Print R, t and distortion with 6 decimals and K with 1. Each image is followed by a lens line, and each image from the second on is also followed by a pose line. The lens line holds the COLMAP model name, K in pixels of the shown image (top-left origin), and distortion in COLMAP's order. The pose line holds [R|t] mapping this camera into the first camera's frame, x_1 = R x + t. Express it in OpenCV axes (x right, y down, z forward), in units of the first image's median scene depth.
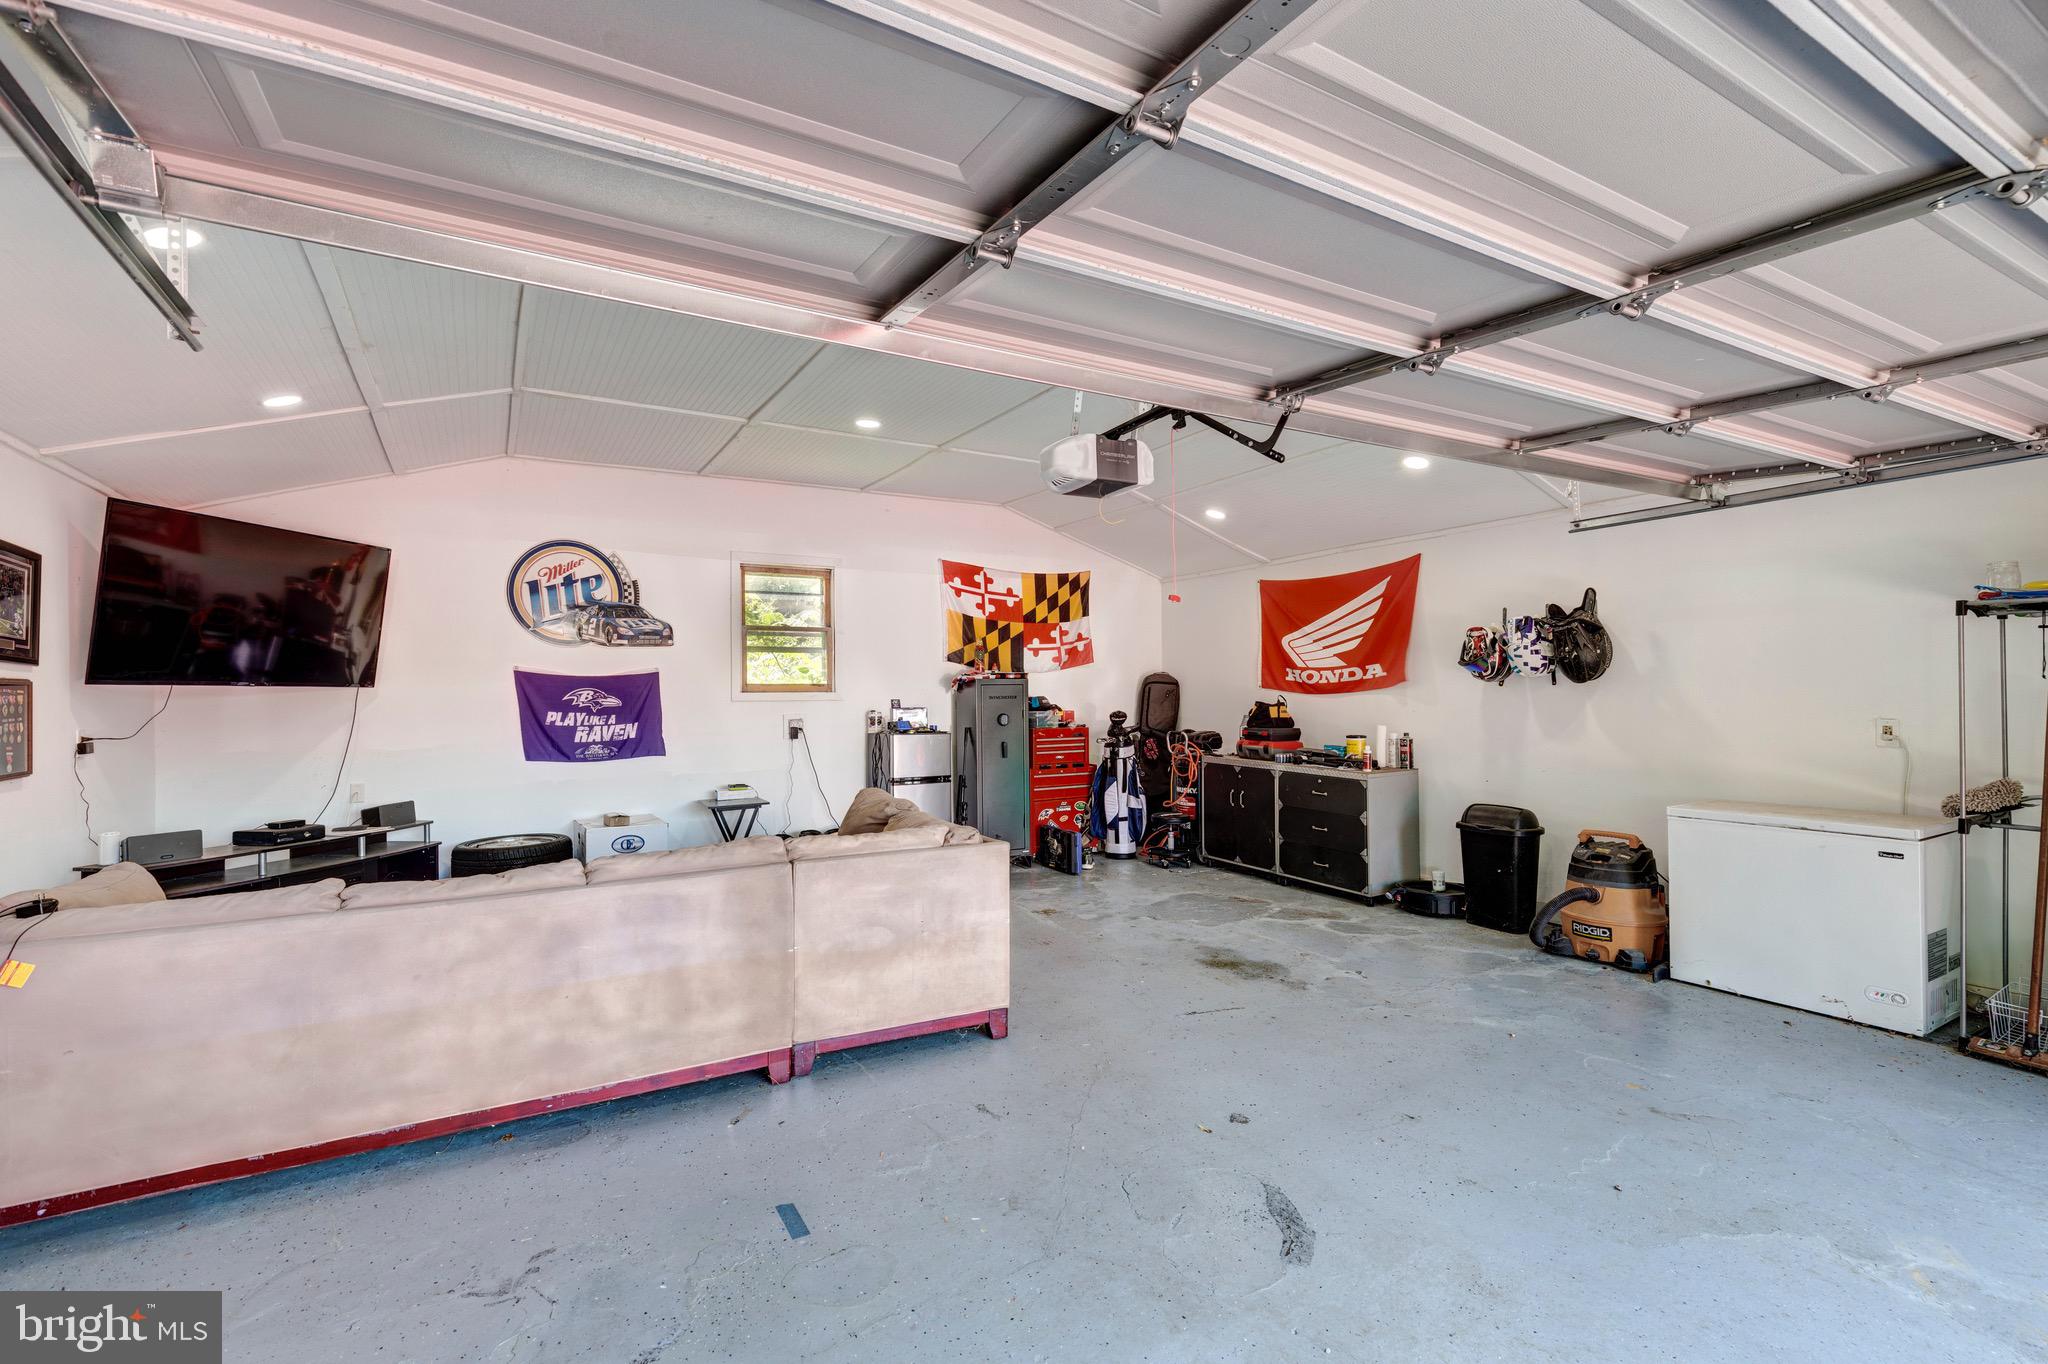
lens RADIAL K [[943.9, 0, 1026.9], [0, 943.9, 681.7], [0, 0, 1]] dist [0.011256, -0.003384]
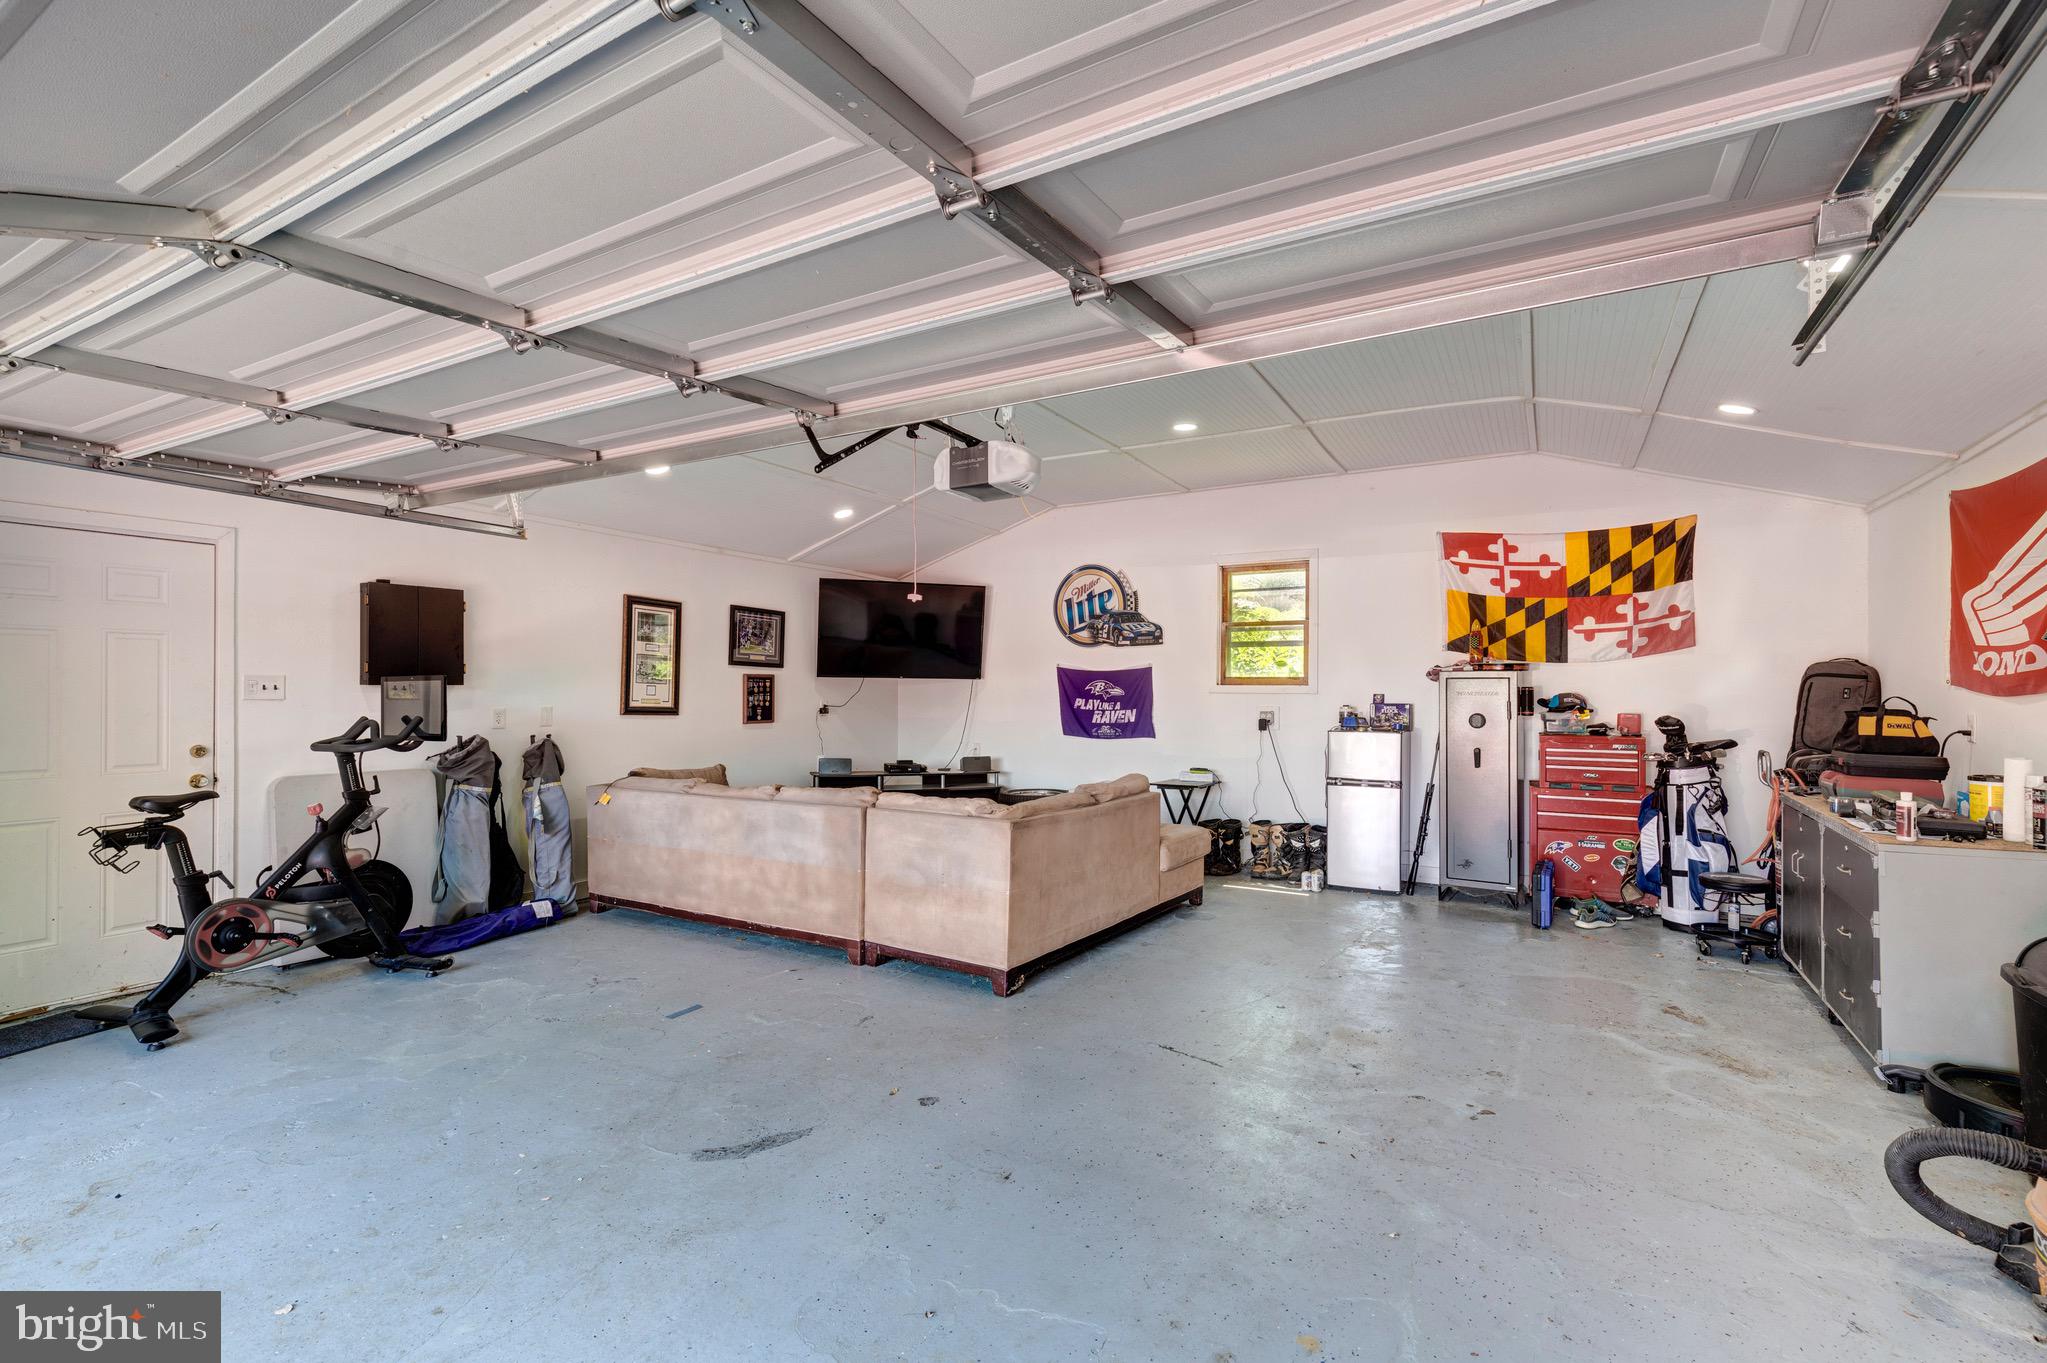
lens RADIAL K [[943.4, 0, 1015.1], [0, 943.4, 680.4], [0, 0, 1]] dist [0.011256, -0.003384]
pose [[0.480414, 0.002652, -0.877038, 0.572881], [0.002281, 0.999988, 0.004273, 0.001007], [0.877039, -0.004053, 0.480403, 0.291444]]
